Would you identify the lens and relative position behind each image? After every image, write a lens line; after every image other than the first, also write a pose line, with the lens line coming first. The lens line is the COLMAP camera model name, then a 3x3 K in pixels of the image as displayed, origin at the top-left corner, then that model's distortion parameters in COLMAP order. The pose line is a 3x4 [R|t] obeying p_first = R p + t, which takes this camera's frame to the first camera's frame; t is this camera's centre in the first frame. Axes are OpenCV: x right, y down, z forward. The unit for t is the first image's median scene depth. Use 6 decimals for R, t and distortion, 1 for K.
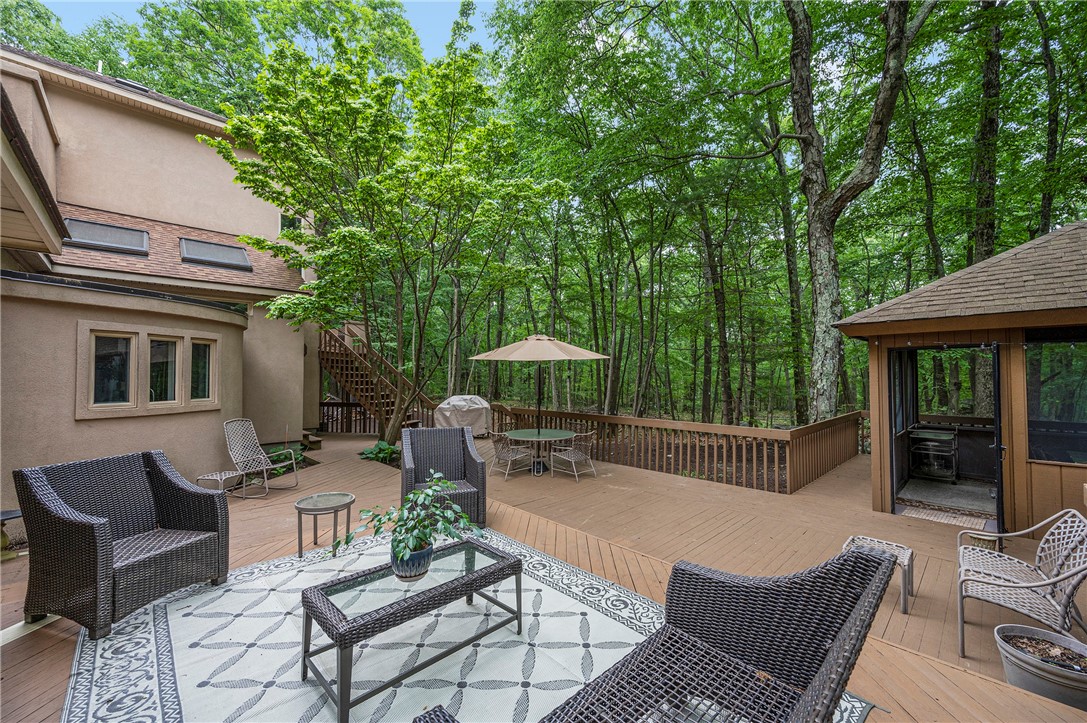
lens RADIAL K [[426.6, 0, 554.6], [0, 426.6, 362.5], [0, 0, 1]] dist [0.000153, 0.000028]
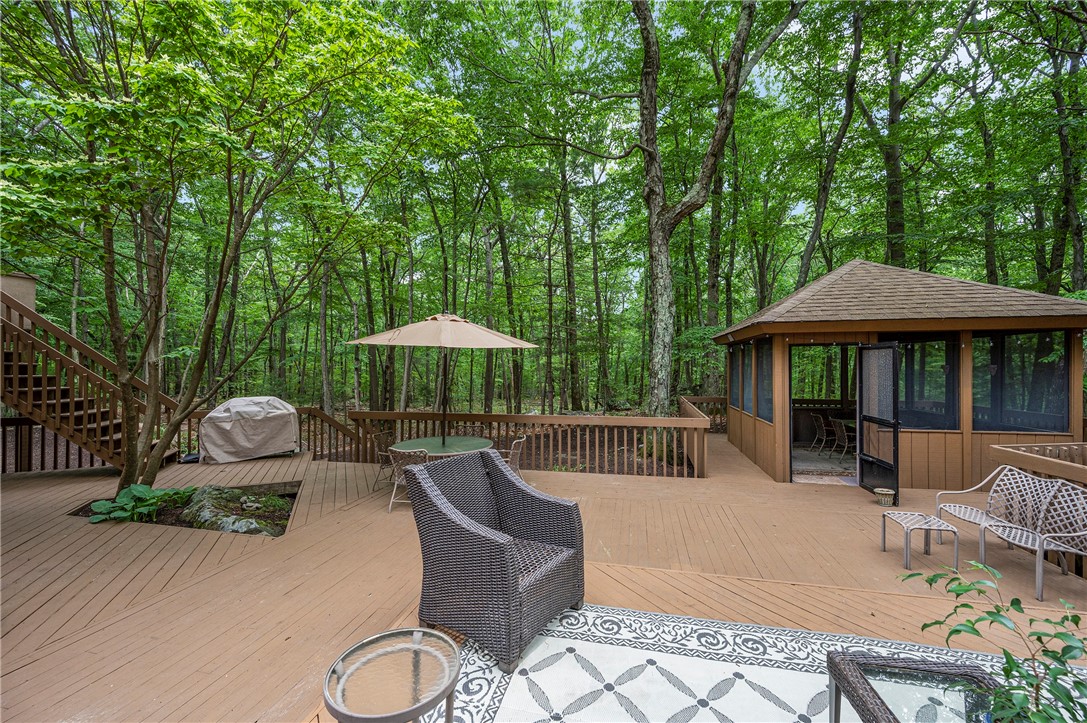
lens RADIAL K [[426.6, 0, 544.9], [0, 426.6, 364.5], [0, 0, 1]] dist [0.000153, 0.000028]
pose [[0.835179, -0.001449, 0.549977, -0.269494], [-0.014291, 0.999602, 0.024335, 0.001283], [-0.549793, -0.028184, 0.834825, 0.226935]]
